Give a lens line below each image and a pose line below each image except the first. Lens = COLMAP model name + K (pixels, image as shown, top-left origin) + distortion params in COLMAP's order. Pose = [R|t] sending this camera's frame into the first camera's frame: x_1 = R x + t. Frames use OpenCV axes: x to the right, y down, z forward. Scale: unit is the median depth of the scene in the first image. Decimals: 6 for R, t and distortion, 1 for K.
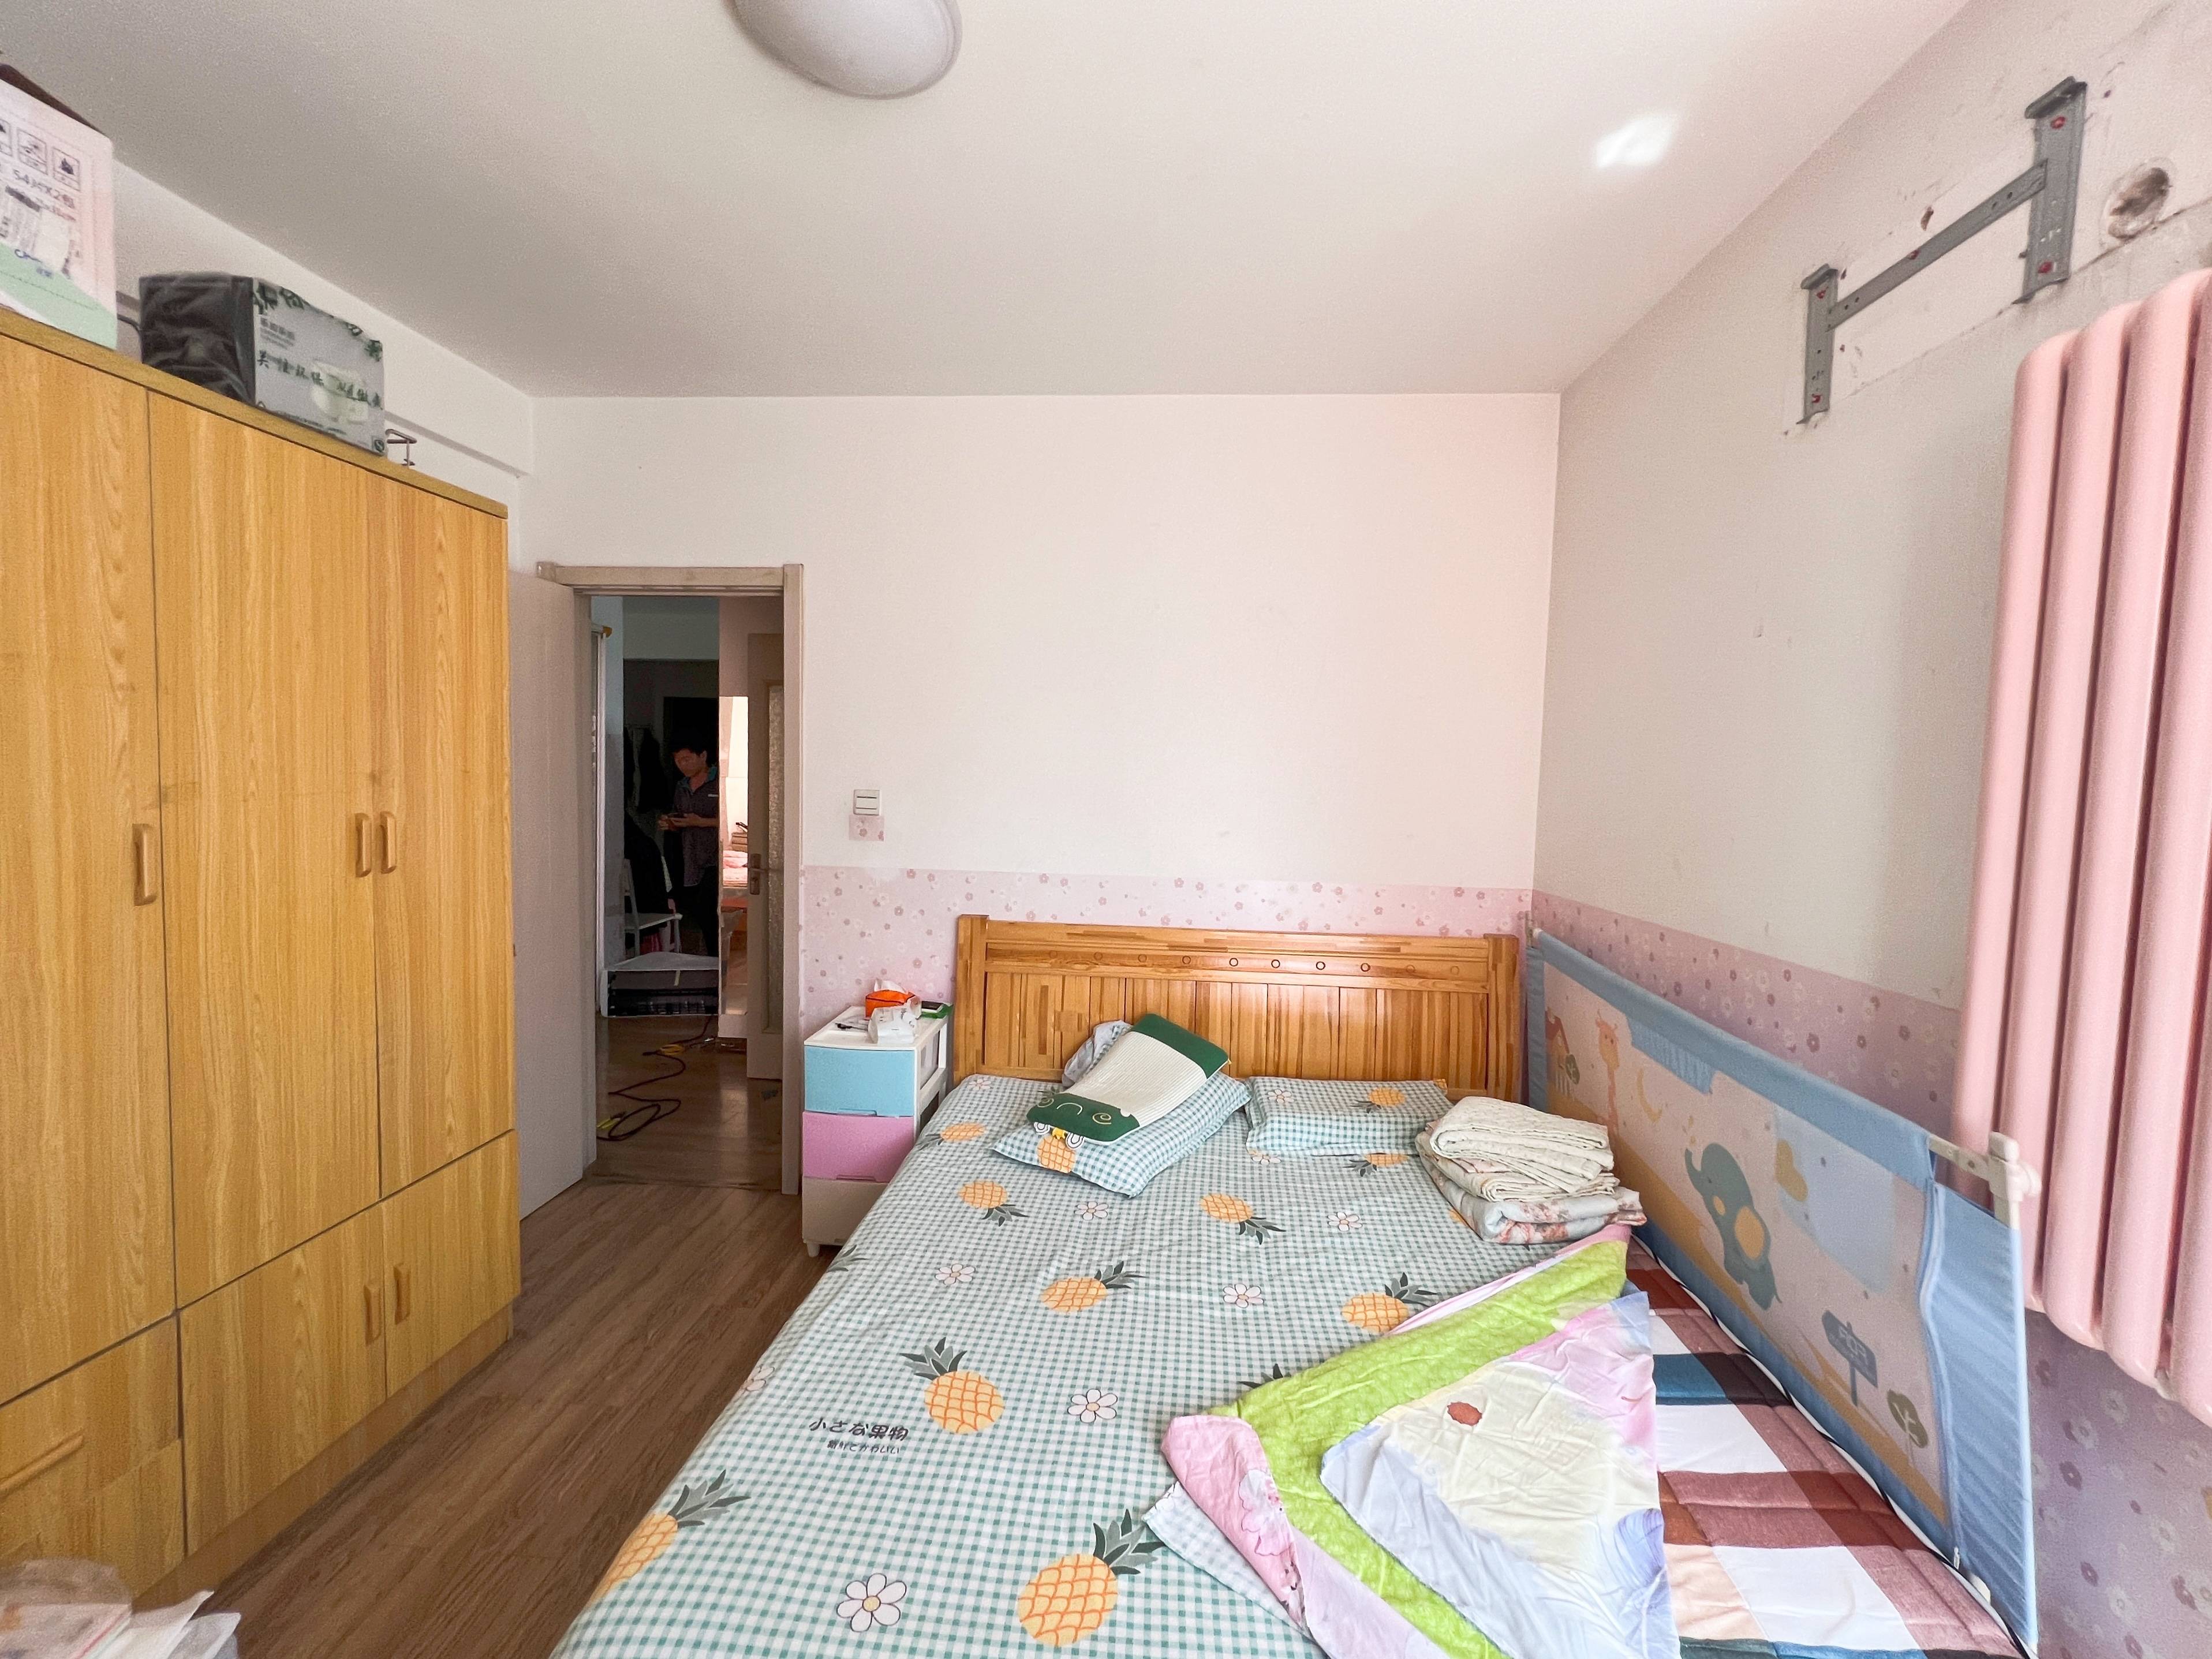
lens RADIAL K [[937.2, 0, 1105.7], [0, 937.2, 829.7], [0, 0, 1]] dist [0.000005, 0.000307]
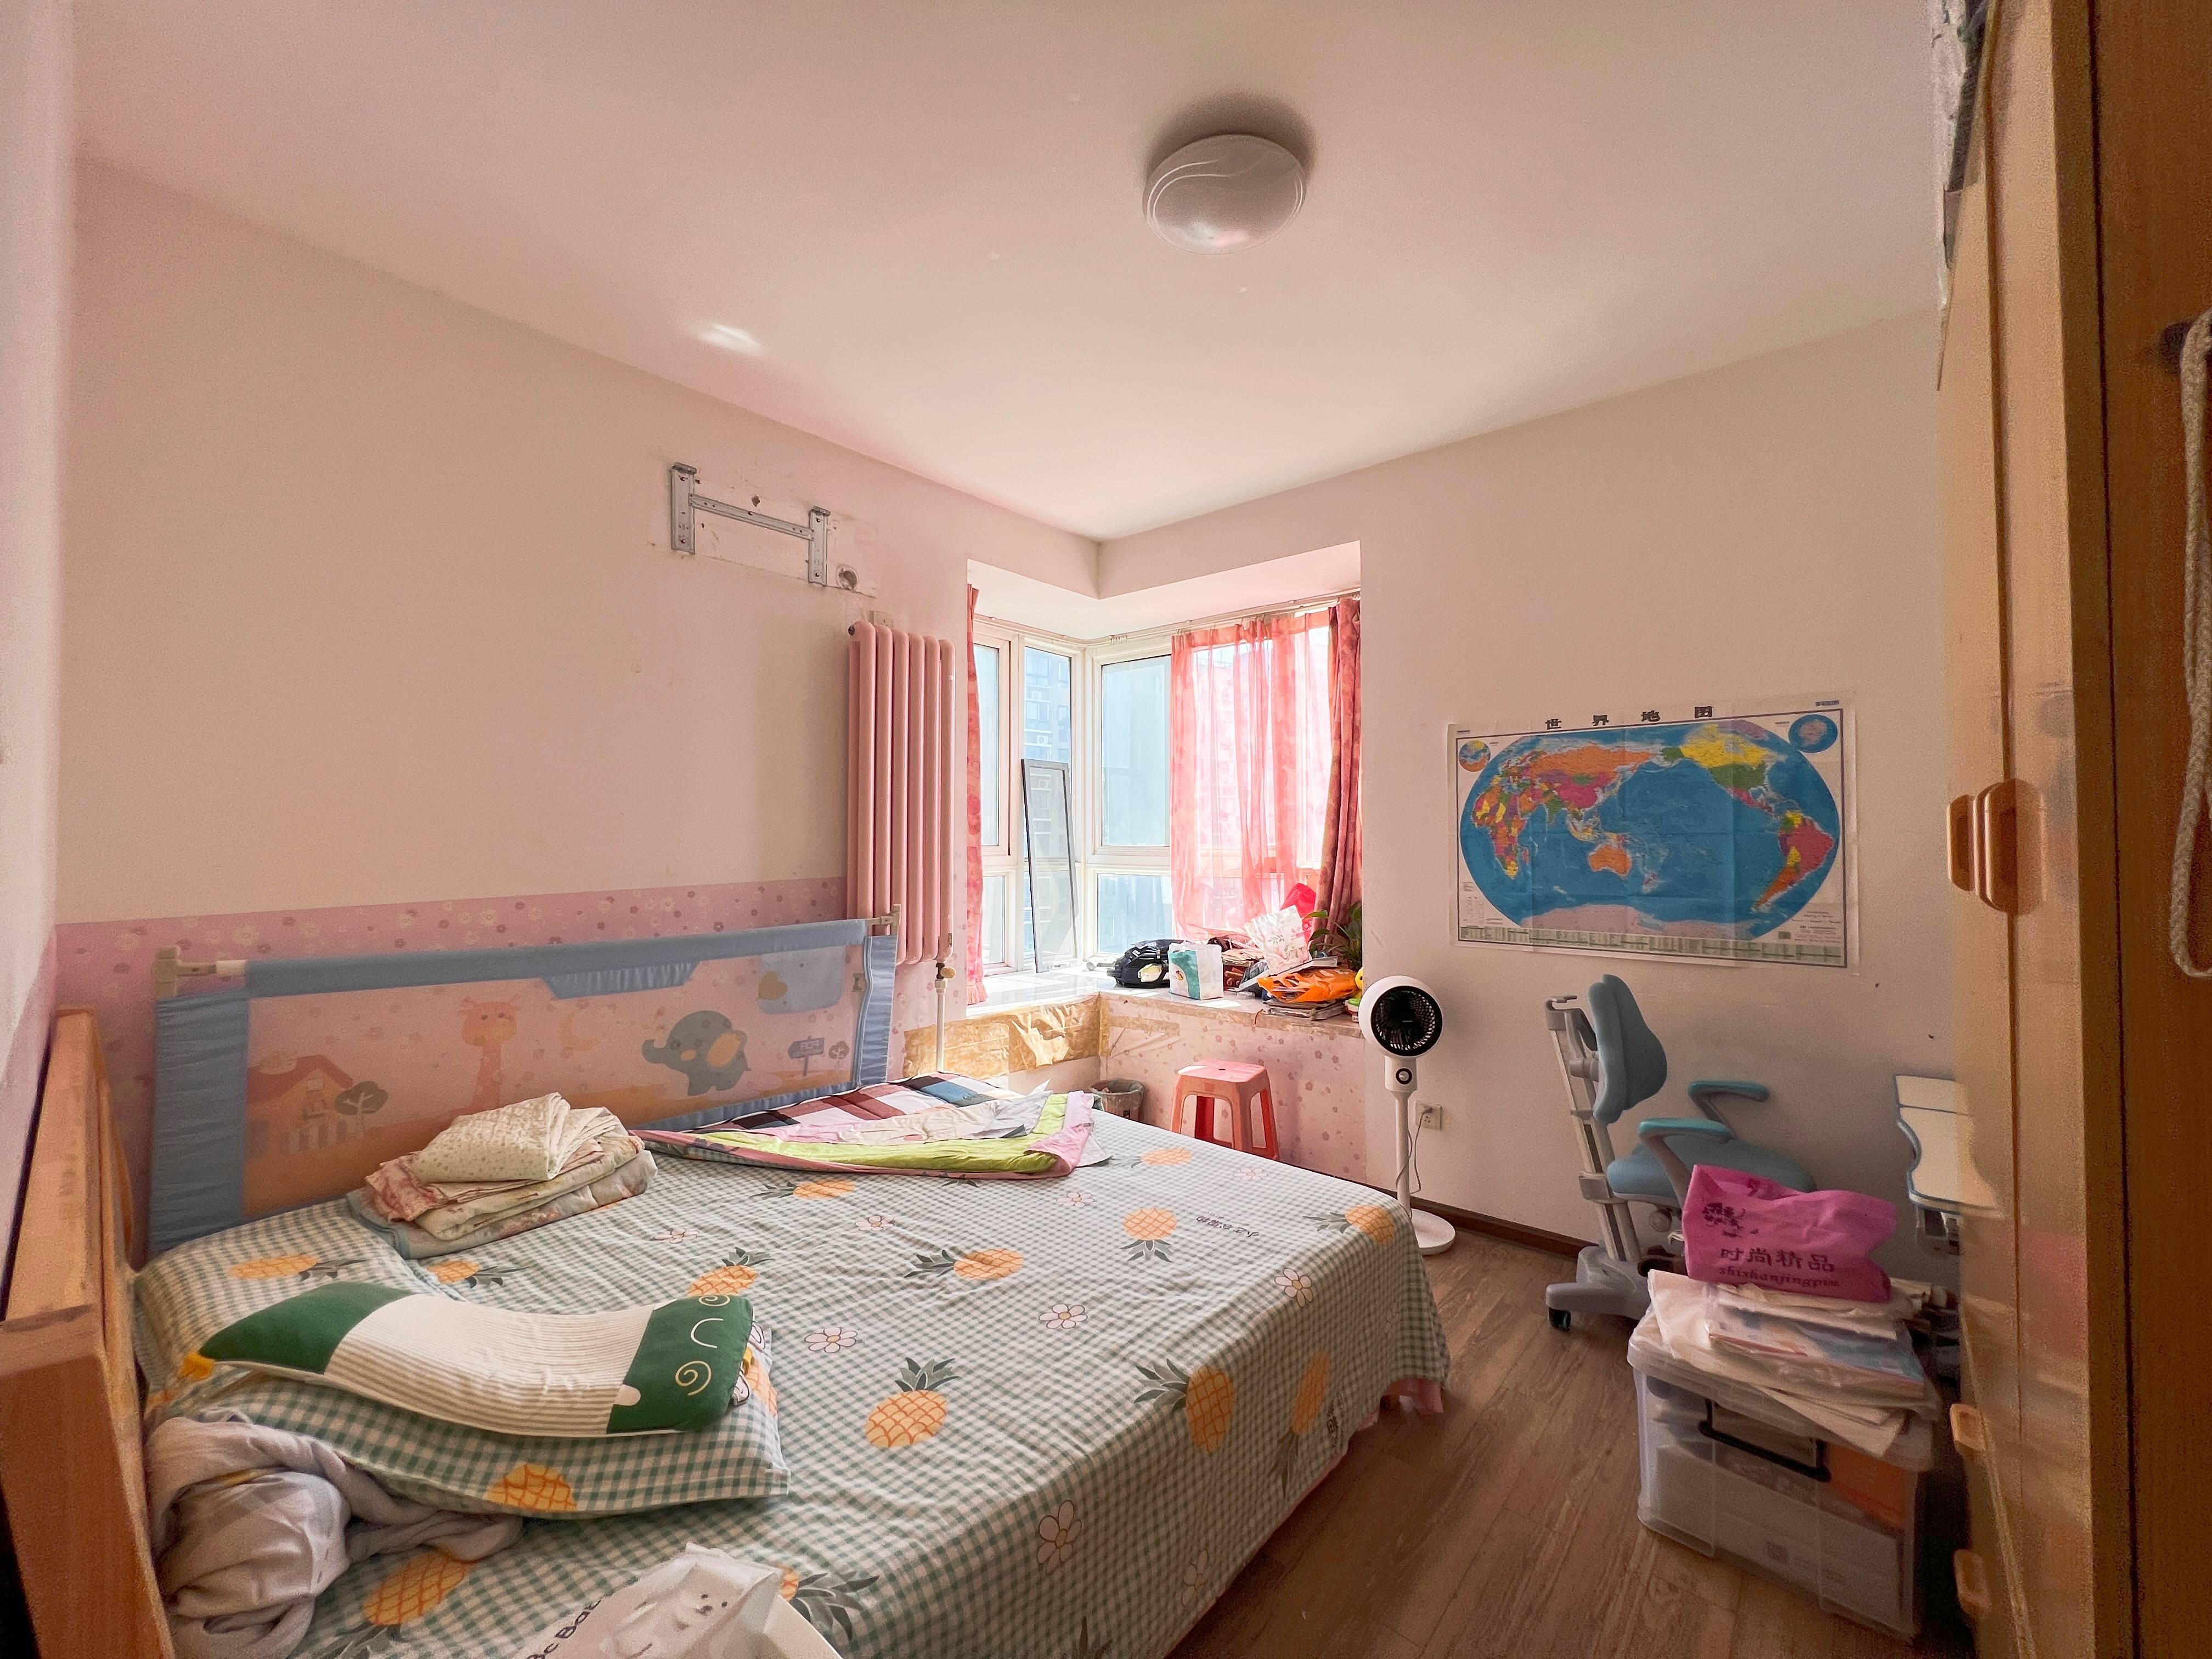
lens RADIAL K [[886.7, 0, 1109.8], [0, 886.7, 820.8], [0, 0, 1]] dist [0.002109, 0.000277]
pose [[-0.806865, -0.013329, 0.590585, -0.634747], [0.021115, 0.998456, 0.051382, -0.028848], [-0.590358, 0.053928, -0.805338, 1.511772]]
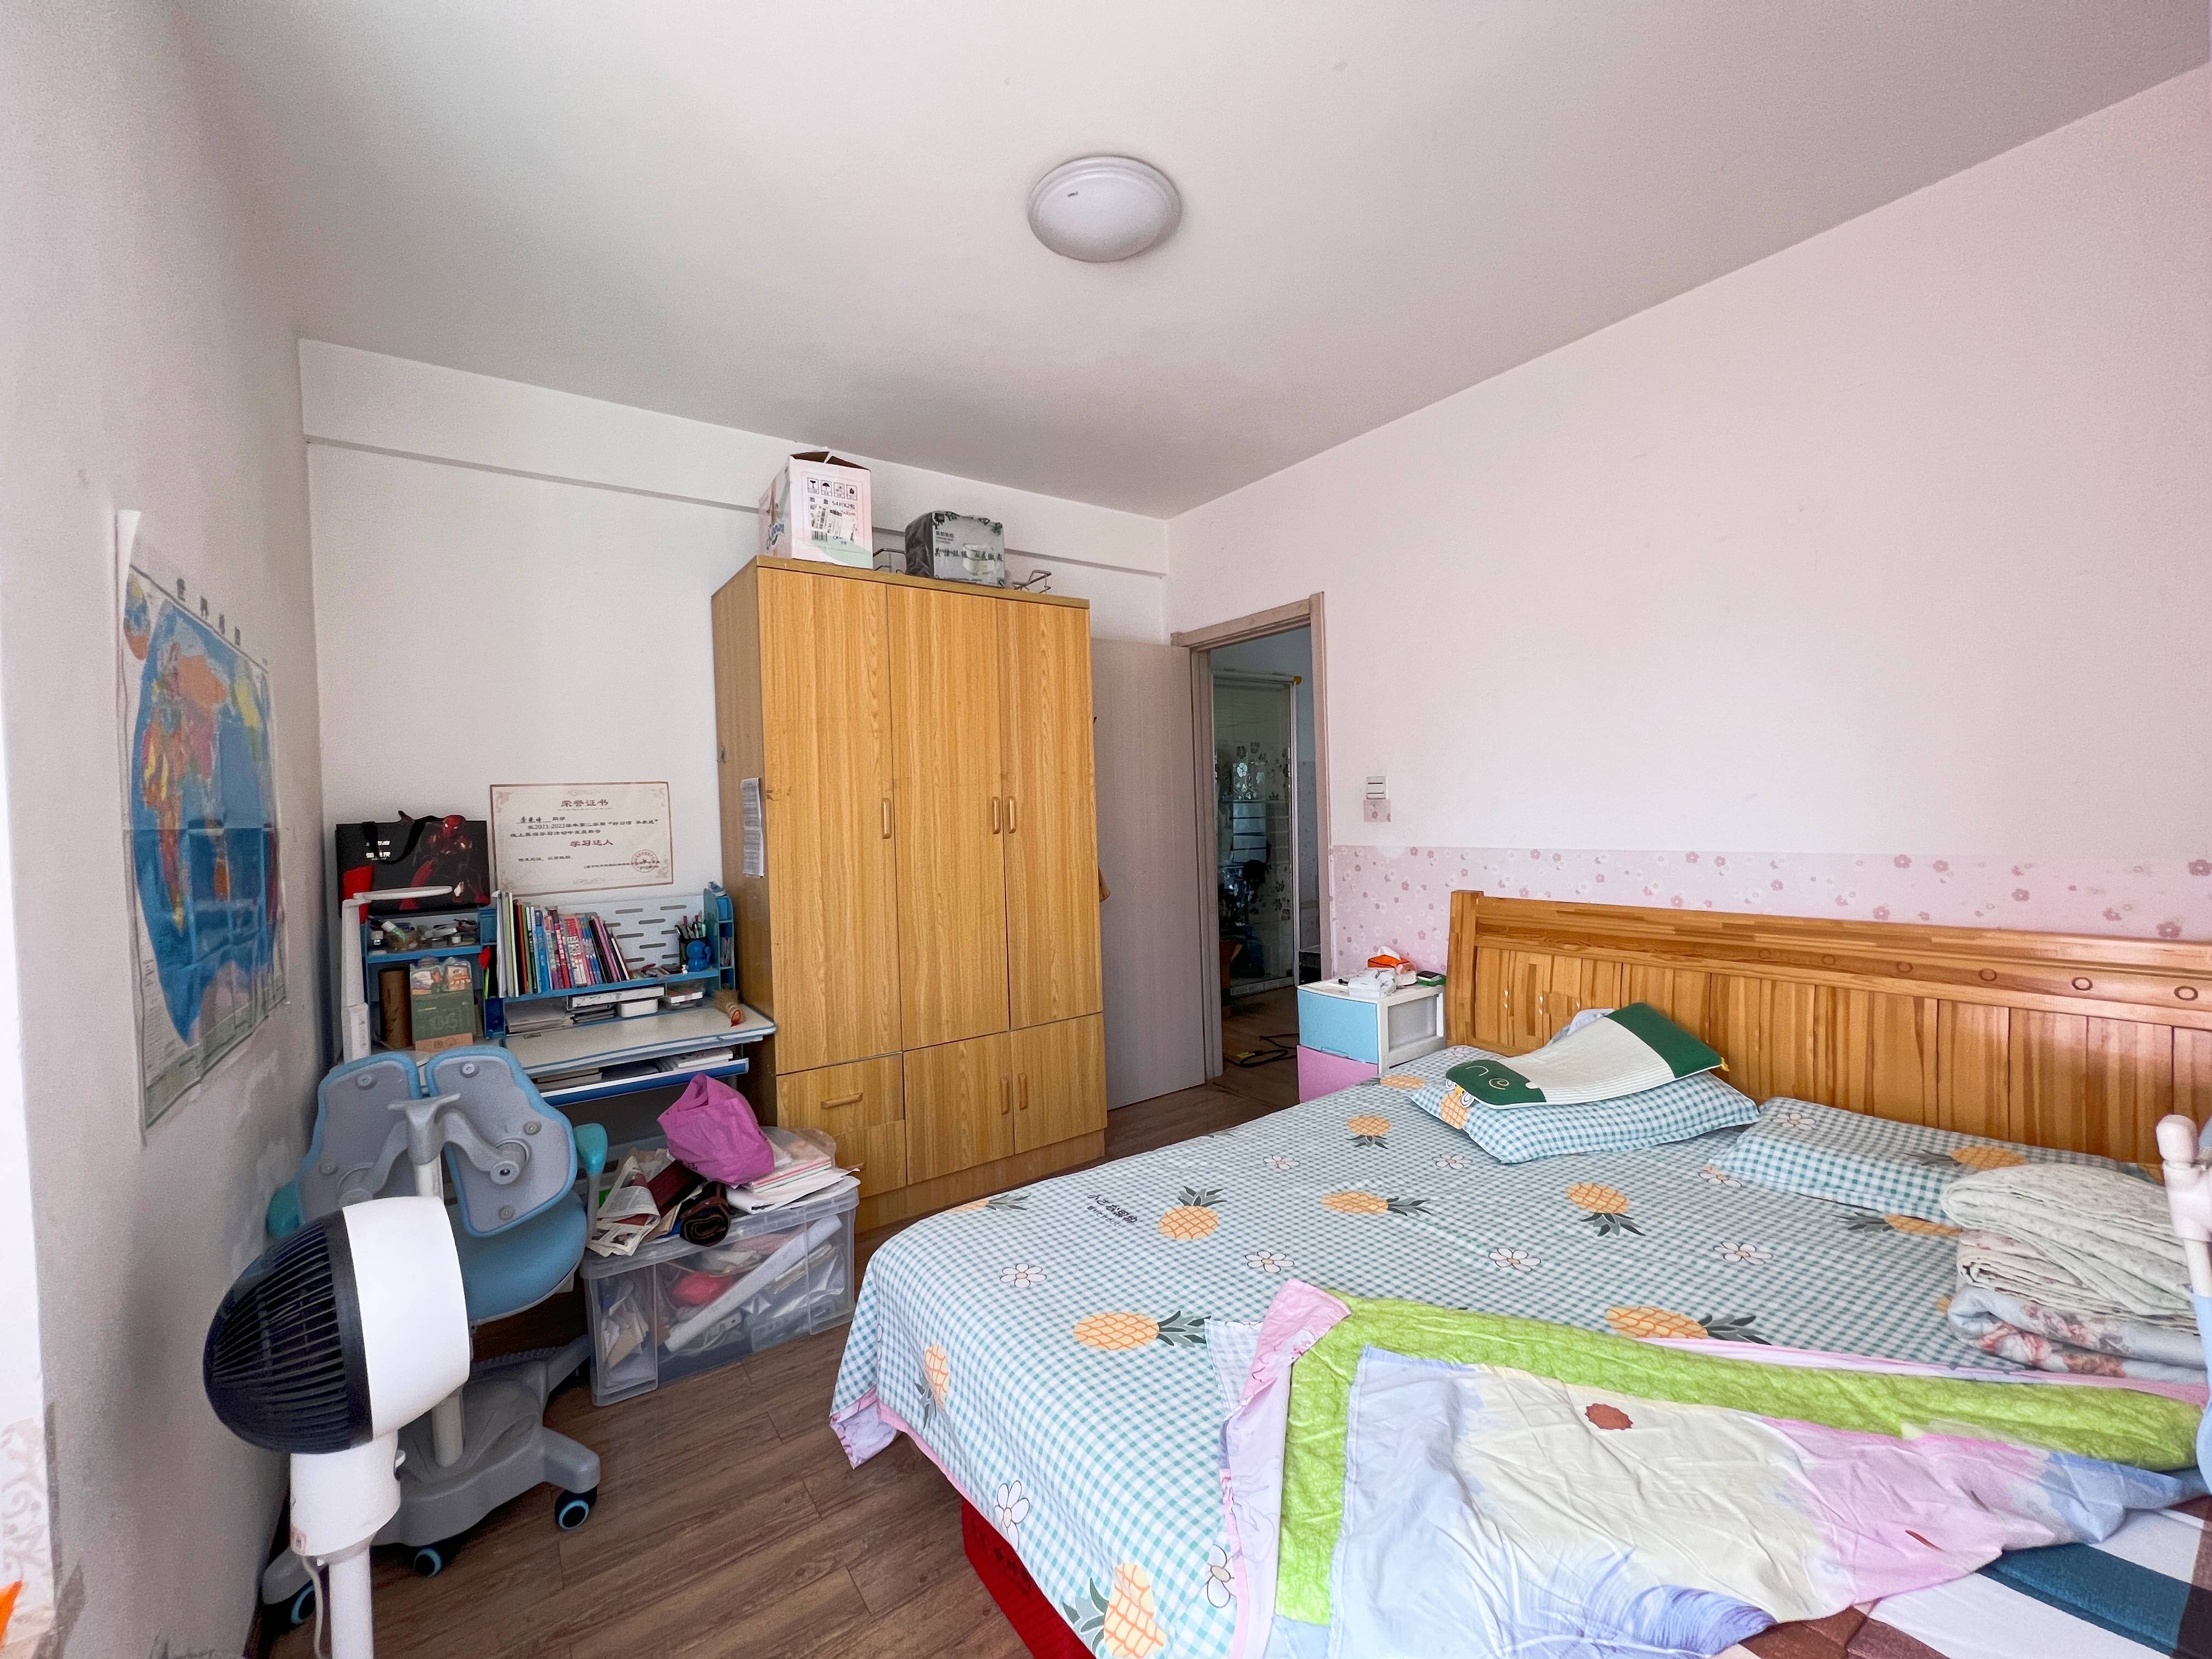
lens RADIAL K [[886.7, 0, 1097.0], [0, 886.7, 832.1], [0, 0, 1]] dist [0.002109, 0.000277]
pose [[0.641385, -0.026264, -0.766769, 0.516684], [-0.004079, 0.999283, -0.037641, 0.097906], [0.767208, 0.027270, 0.640818, 0.095627]]
